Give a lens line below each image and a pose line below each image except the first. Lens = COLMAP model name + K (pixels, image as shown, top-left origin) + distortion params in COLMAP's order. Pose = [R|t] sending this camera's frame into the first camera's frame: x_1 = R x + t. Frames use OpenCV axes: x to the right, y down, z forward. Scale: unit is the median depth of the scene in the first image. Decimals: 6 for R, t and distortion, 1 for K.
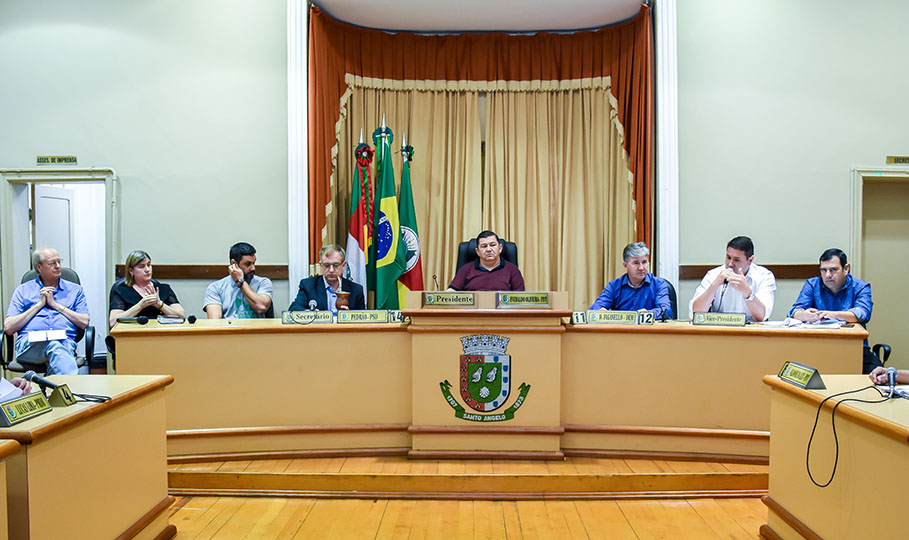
lens RADIAL K [[849.1, 0, 459.1], [0, 849.1, 268.5], [0, 0, 1]] dist [-0.064107, 0.000000]
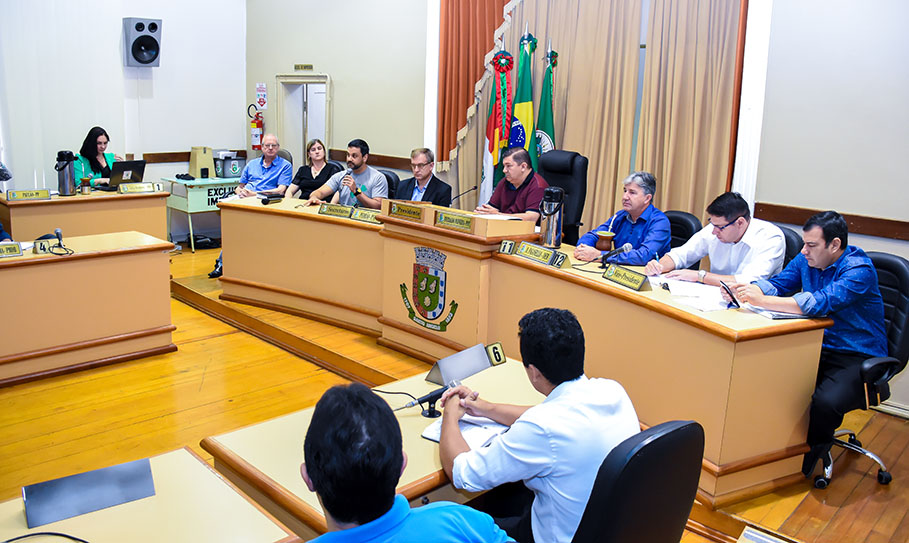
lens RADIAL K [[742.1, 0, 458.7], [0, 742.1, 277.1], [0, 0, 1]] dist [-0.148690, 0.002089]
pose [[0.741762, 0.188711, -0.643566, 0.531333], [-0.060254, 0.974468, 0.216292, -0.071881], [0.667951, -0.121660, 0.734194, 0.277613]]
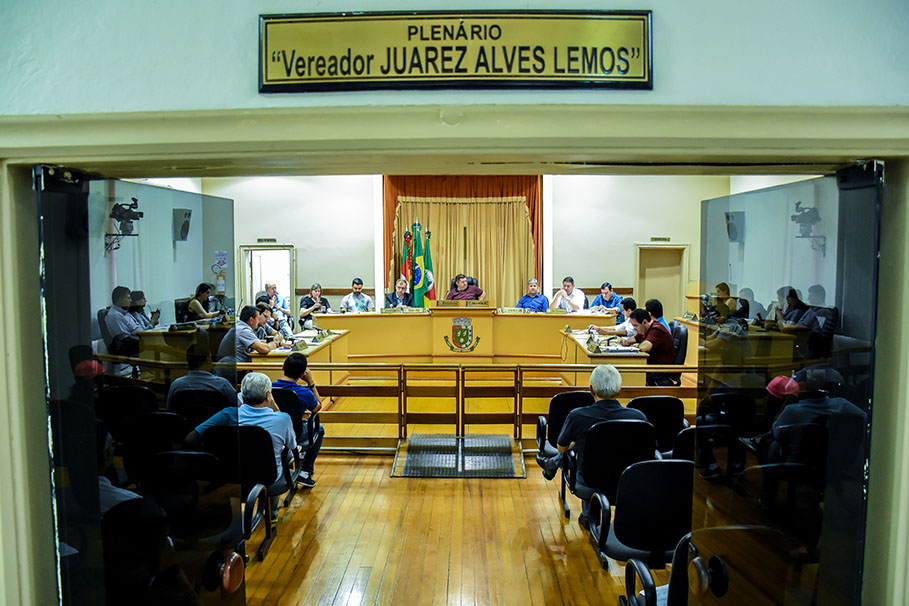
lens RADIAL K [[767.0, 0, 449.9], [0, 767.0, 305.5], [0, 0, 1]] dist [-0.014622, -0.001274]
pose [[0.999918, -0.002504, -0.012561, 0.018903], [0.002886, 0.999531, 0.030480, -0.020863], [0.012479, -0.030514, 0.999456, -1.017081]]
